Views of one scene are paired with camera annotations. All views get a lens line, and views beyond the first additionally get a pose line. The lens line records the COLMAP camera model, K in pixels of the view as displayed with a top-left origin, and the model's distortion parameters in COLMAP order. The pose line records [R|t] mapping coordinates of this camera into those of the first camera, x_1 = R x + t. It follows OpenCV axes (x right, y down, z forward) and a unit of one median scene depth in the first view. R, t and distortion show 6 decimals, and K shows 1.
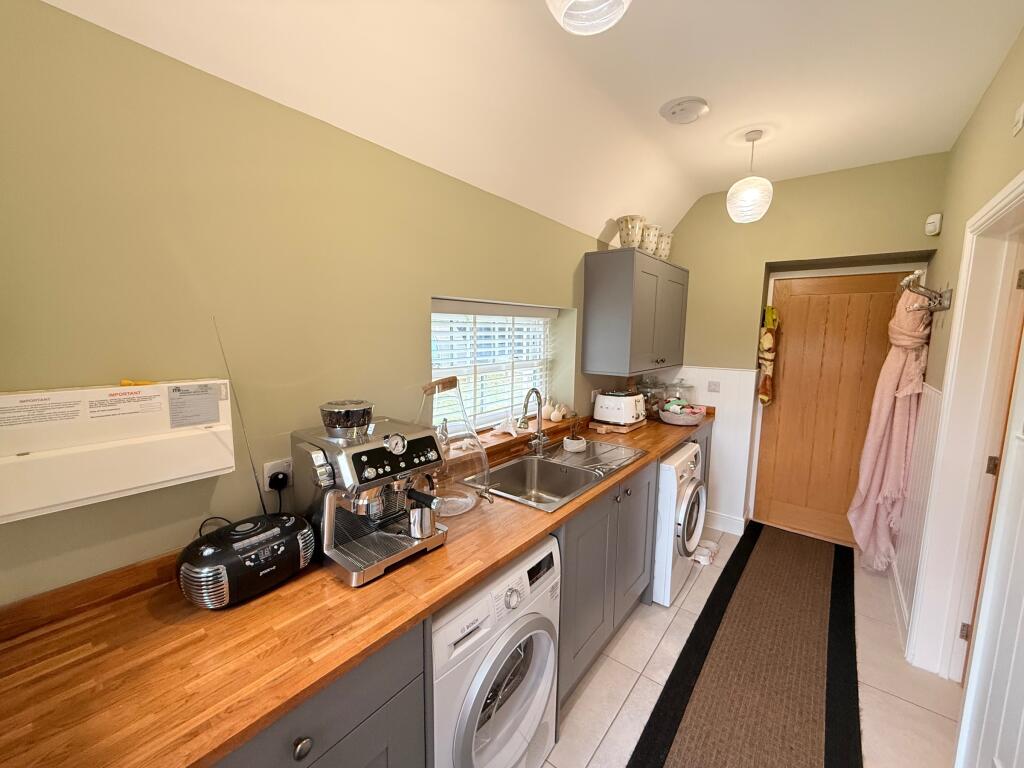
lens RADIAL K [[408.4, 0, 509.2], [0, 408.4, 383.3], [0, 0, 1]] dist [0.002011, 0.000310]
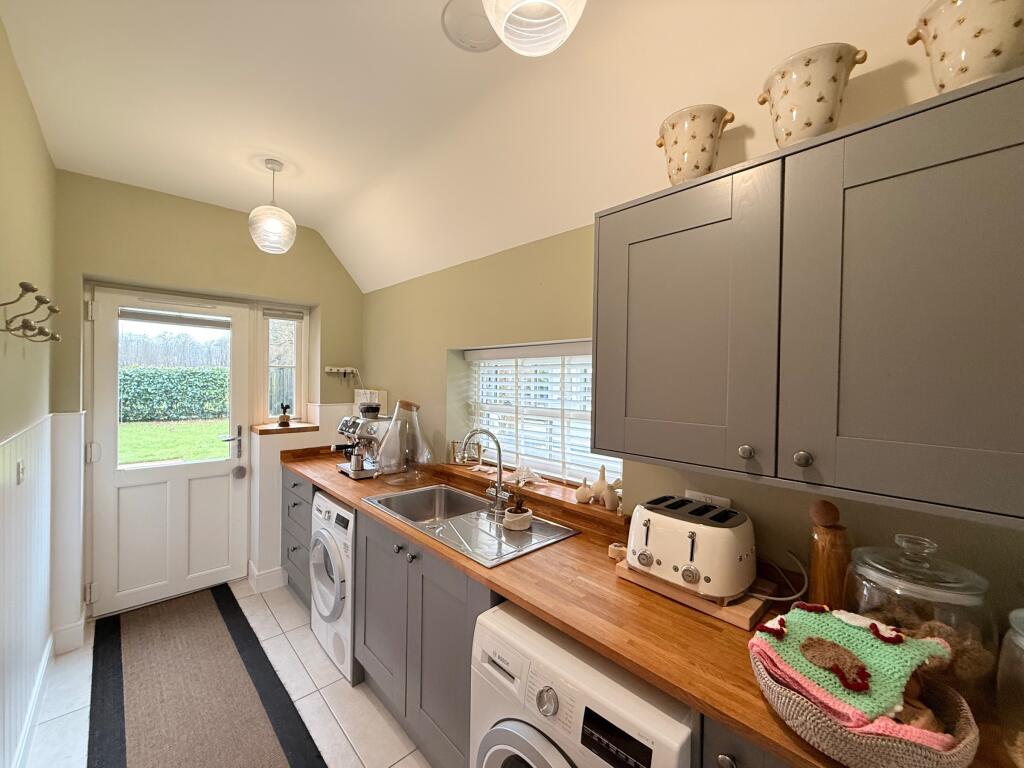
lens RADIAL K [[408.4, 0, 509.2], [0, 408.4, 383.3], [0, 0, 1]] dist [0.002011, 0.000310]
pose [[-0.134115, 0.011573, -0.990898, 0.954310], [-0.130015, 0.991083, 0.029172, -0.131605], [0.982400, 0.132744, -0.131414, 1.125167]]
